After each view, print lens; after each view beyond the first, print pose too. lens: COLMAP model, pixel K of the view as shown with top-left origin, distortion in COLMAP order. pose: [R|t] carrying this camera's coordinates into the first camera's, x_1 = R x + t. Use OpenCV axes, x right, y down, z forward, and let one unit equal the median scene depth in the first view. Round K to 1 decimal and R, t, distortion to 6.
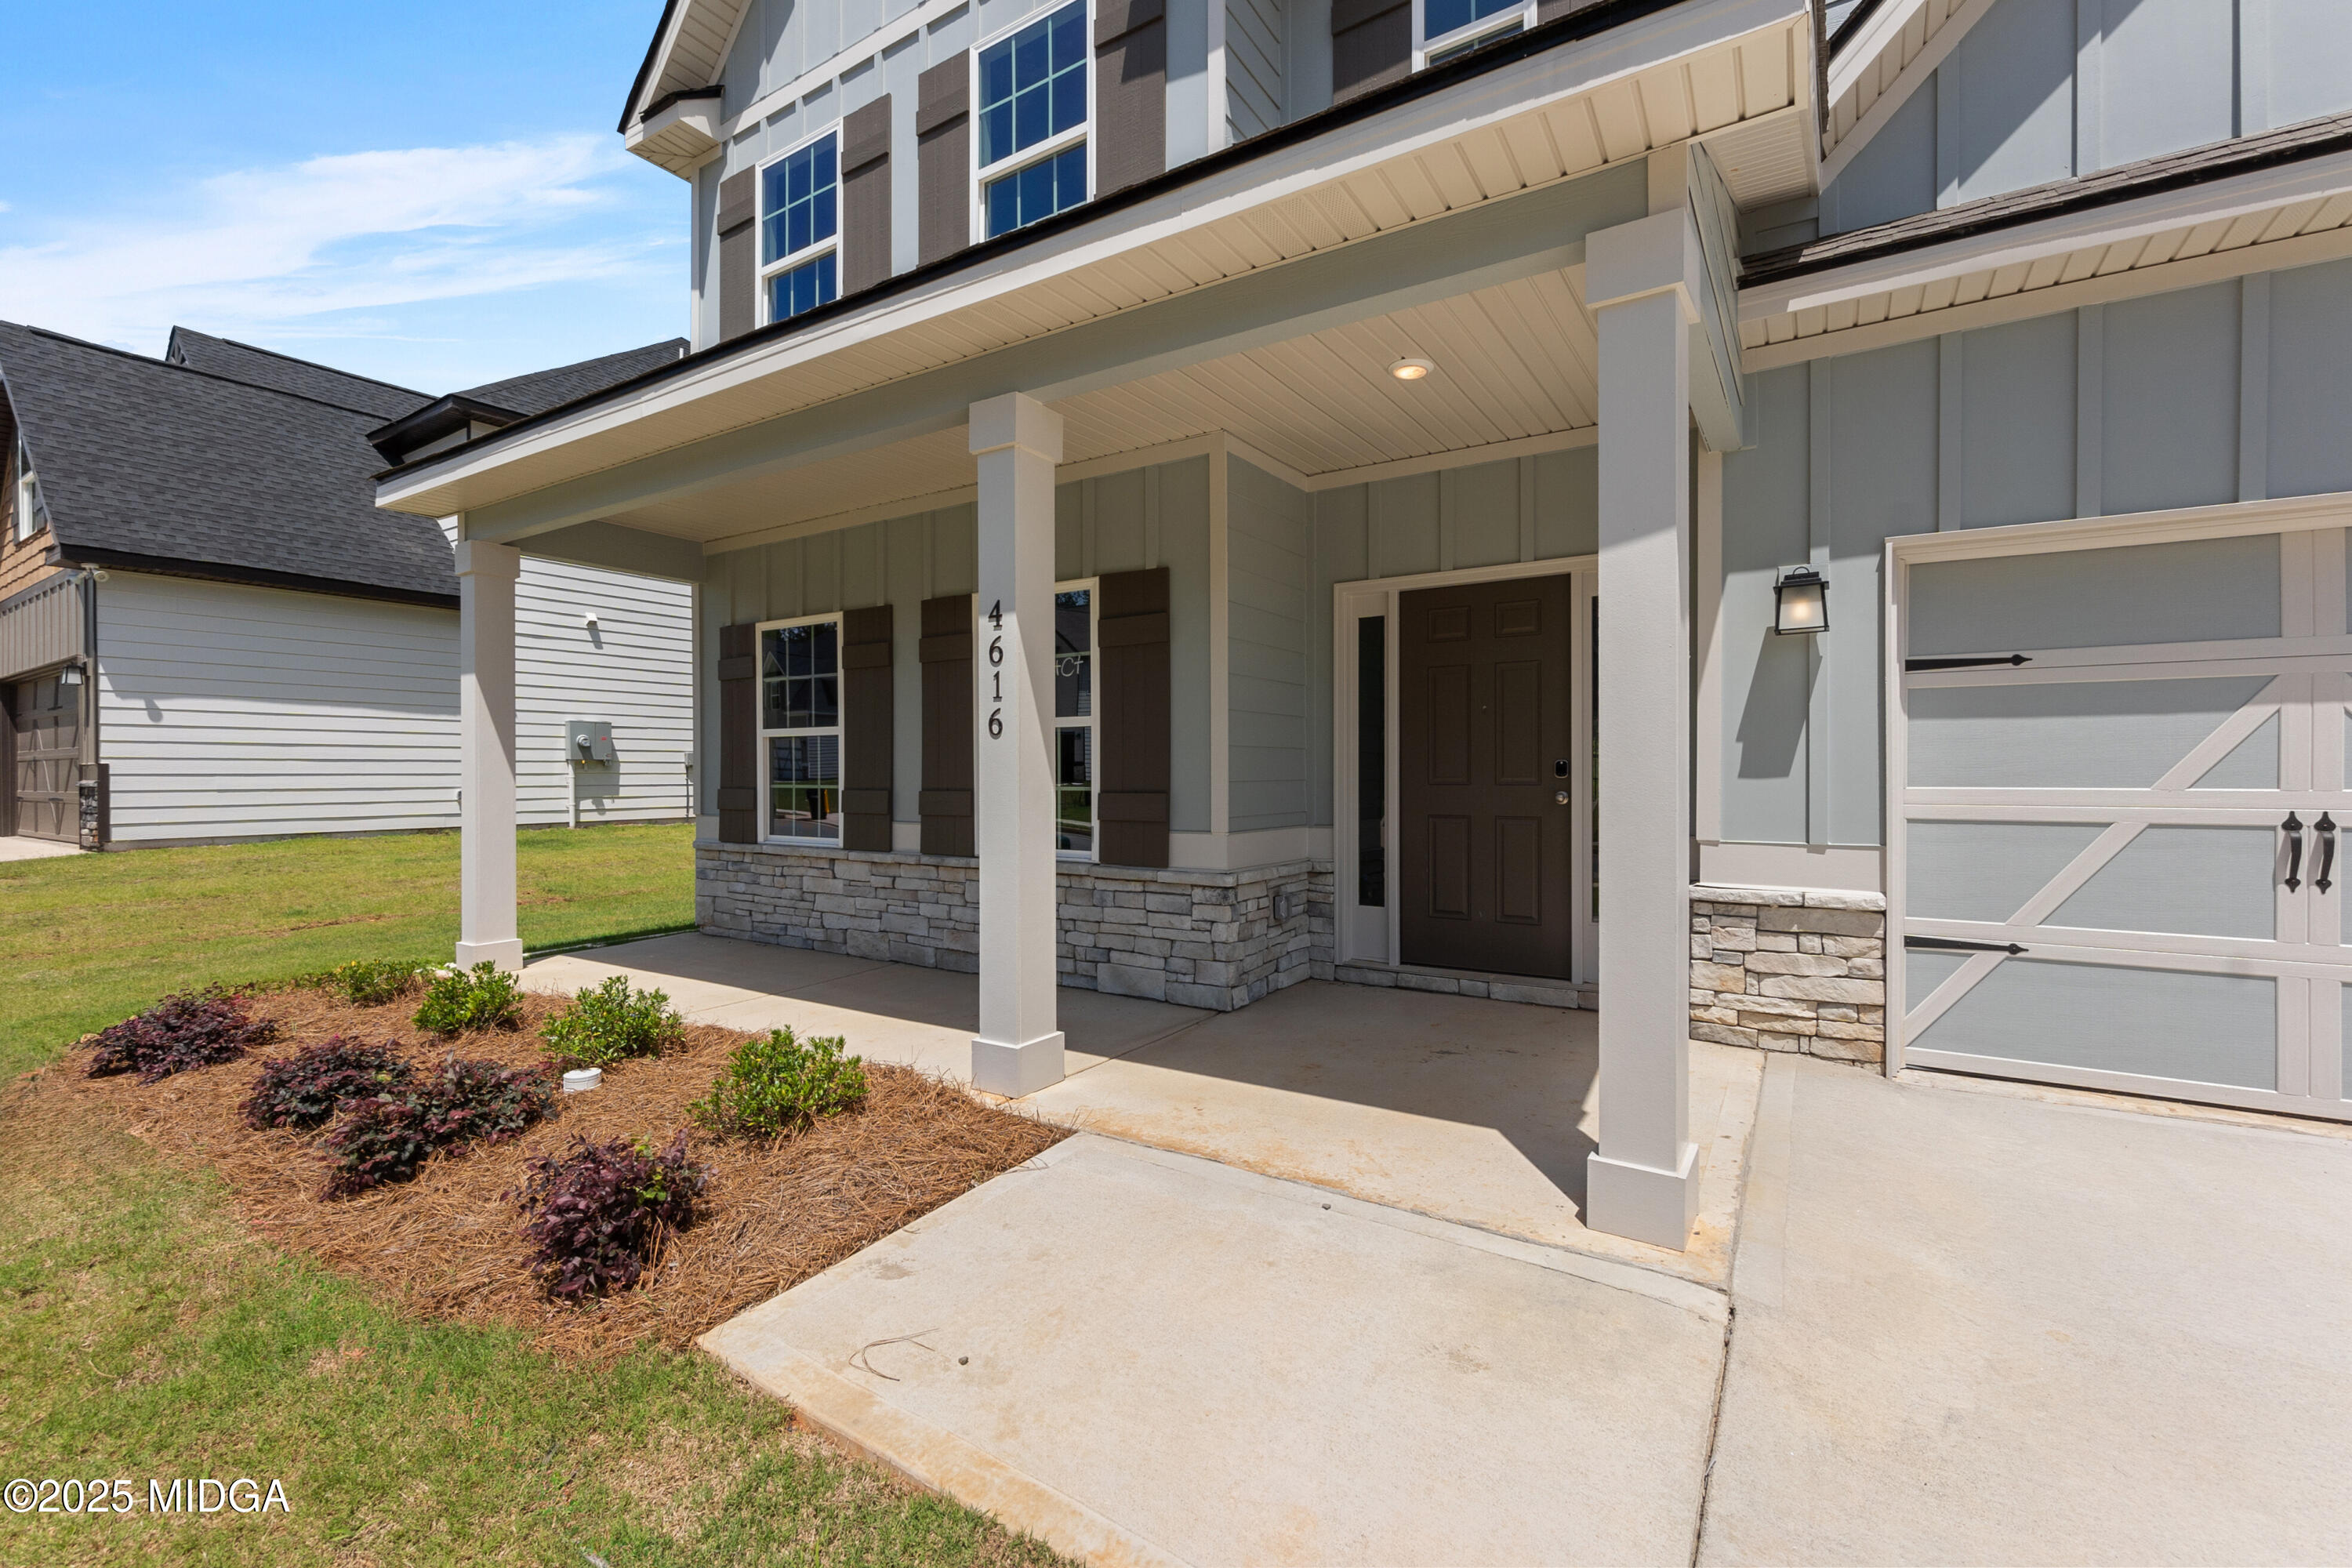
lens RADIAL K [[1019.3, 0, 1175.5], [0, 1019.3, 778.5], [0, 0, 1]] dist [-0.002740, 0.000175]
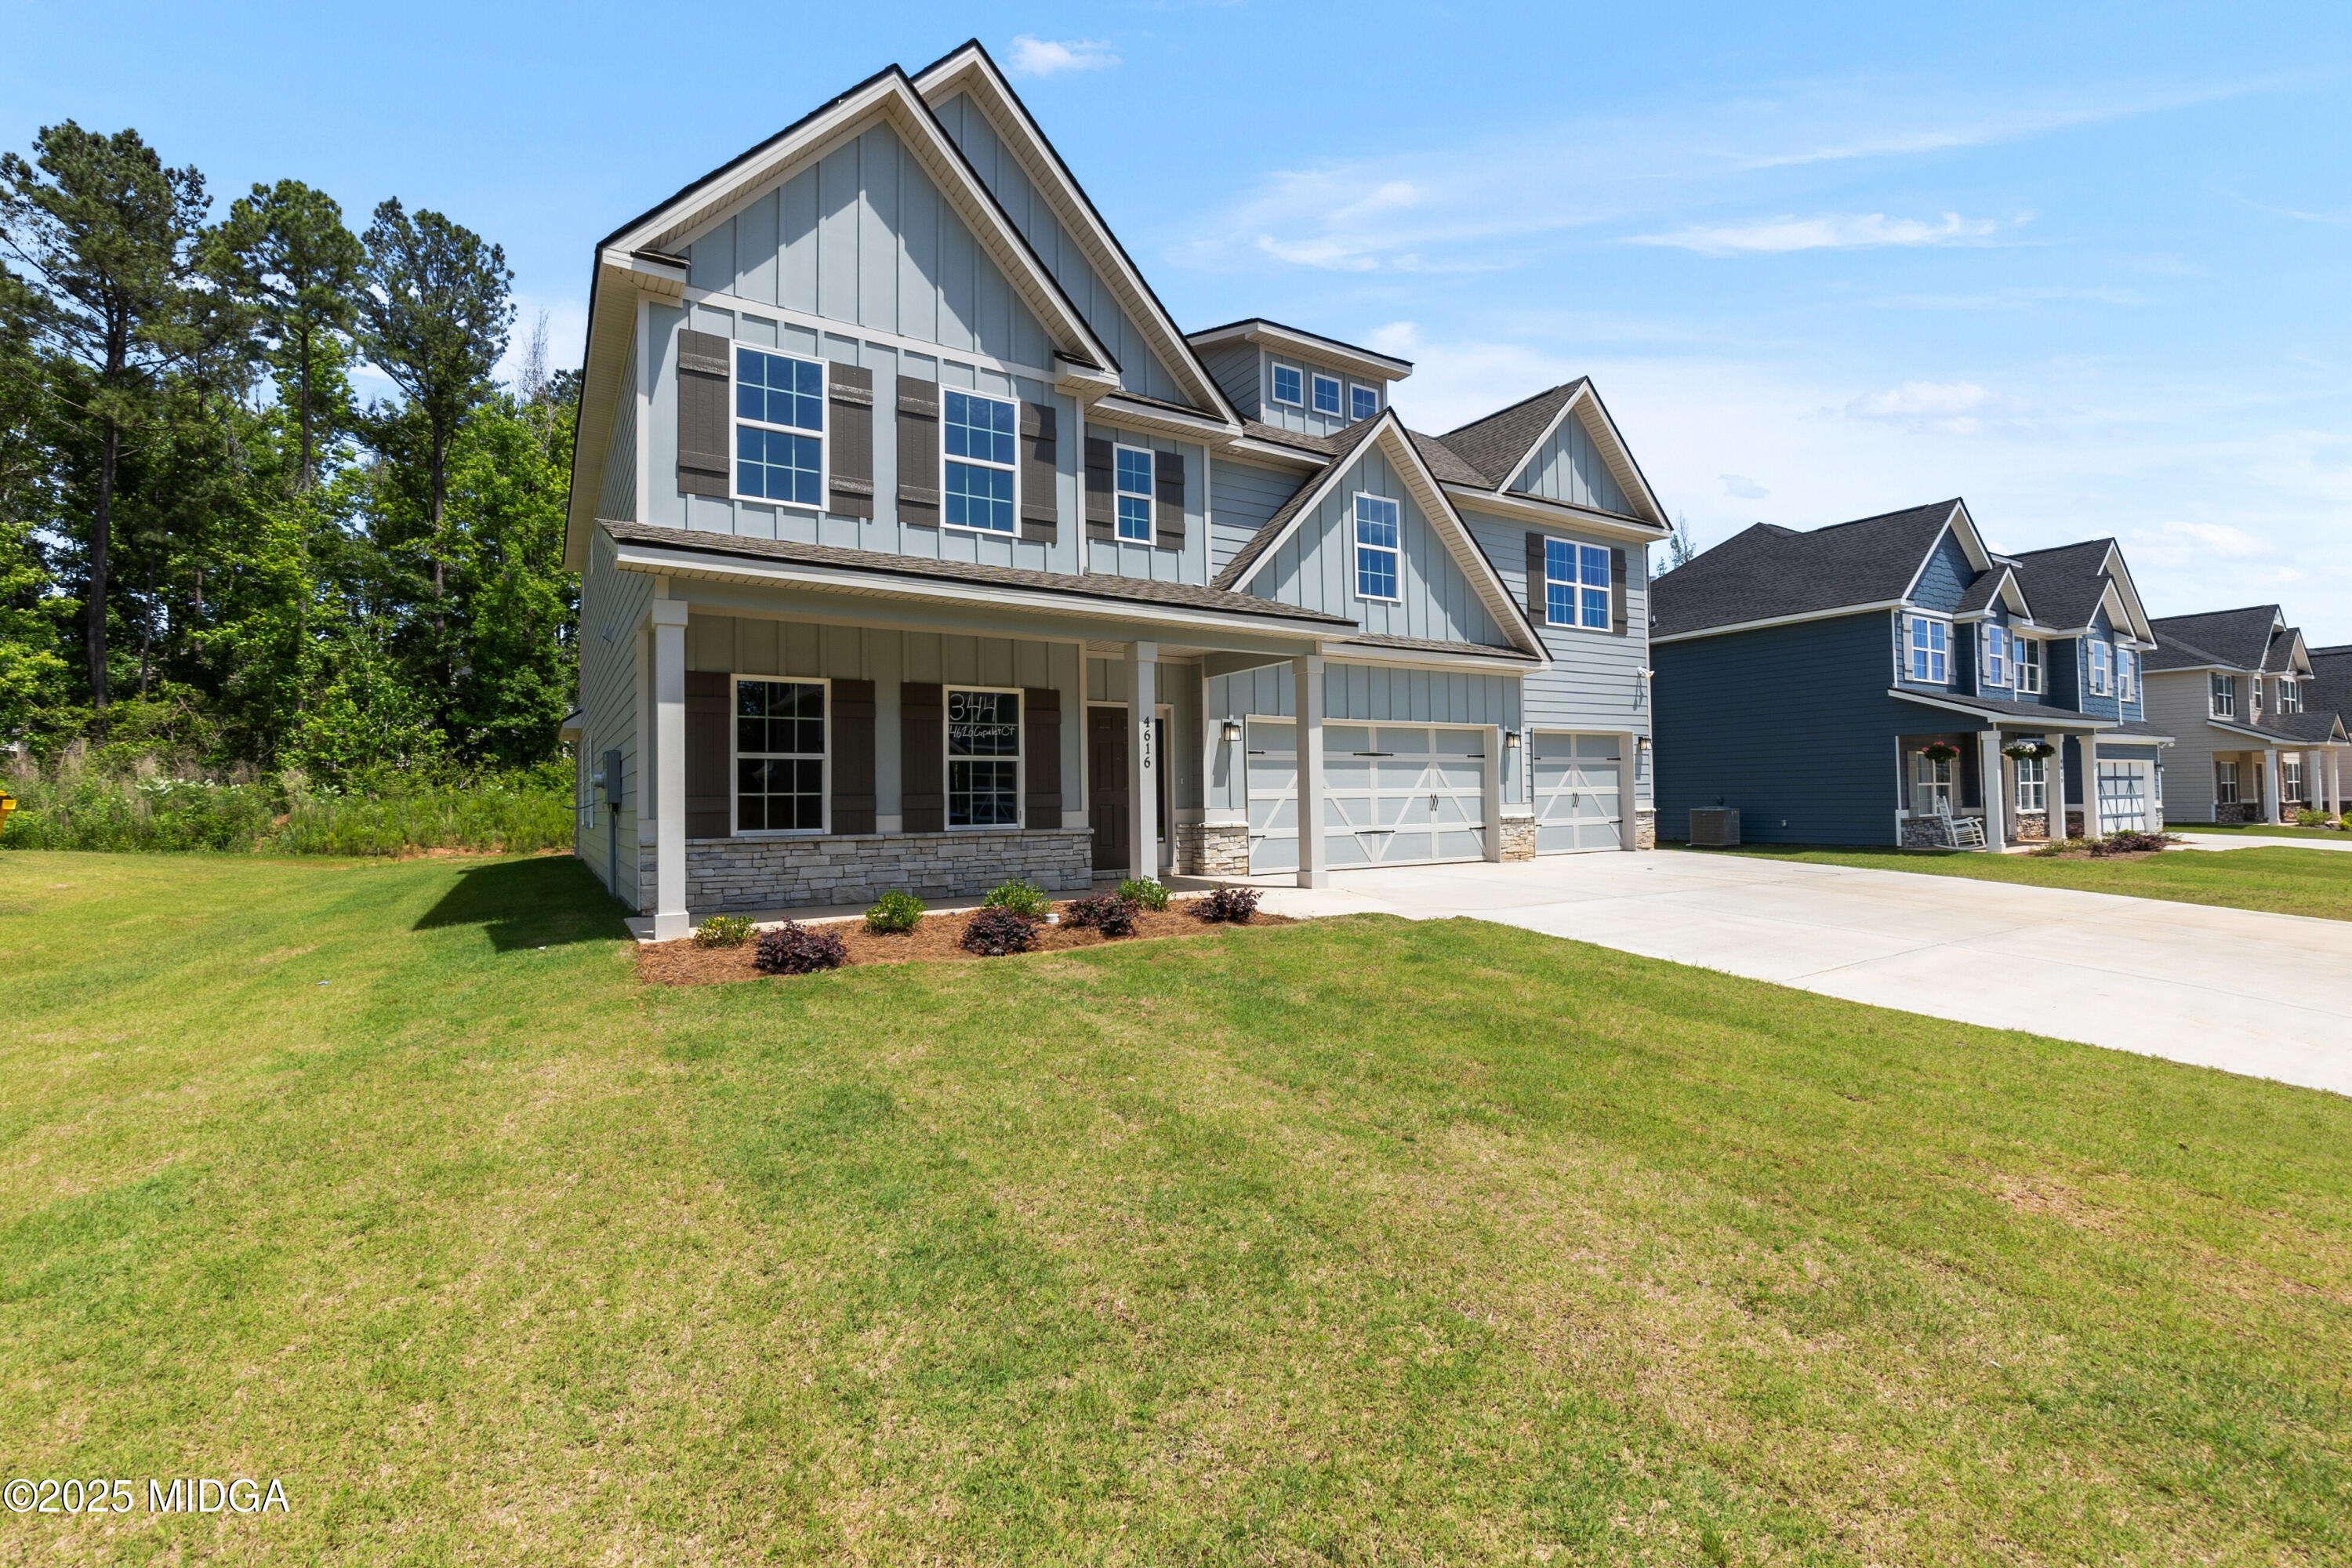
lens RADIAL K [[1019.3, 0, 1176.1], [0, 1019.3, 774.4], [0, 0, 1]] dist [-0.002740, 0.000175]
pose [[0.410948, 0.021279, 0.911410, -1.601232], [0.019909, 0.999280, -0.032307, 0.041111], [-0.911441, 0.031421, 0.410228, -0.101351]]
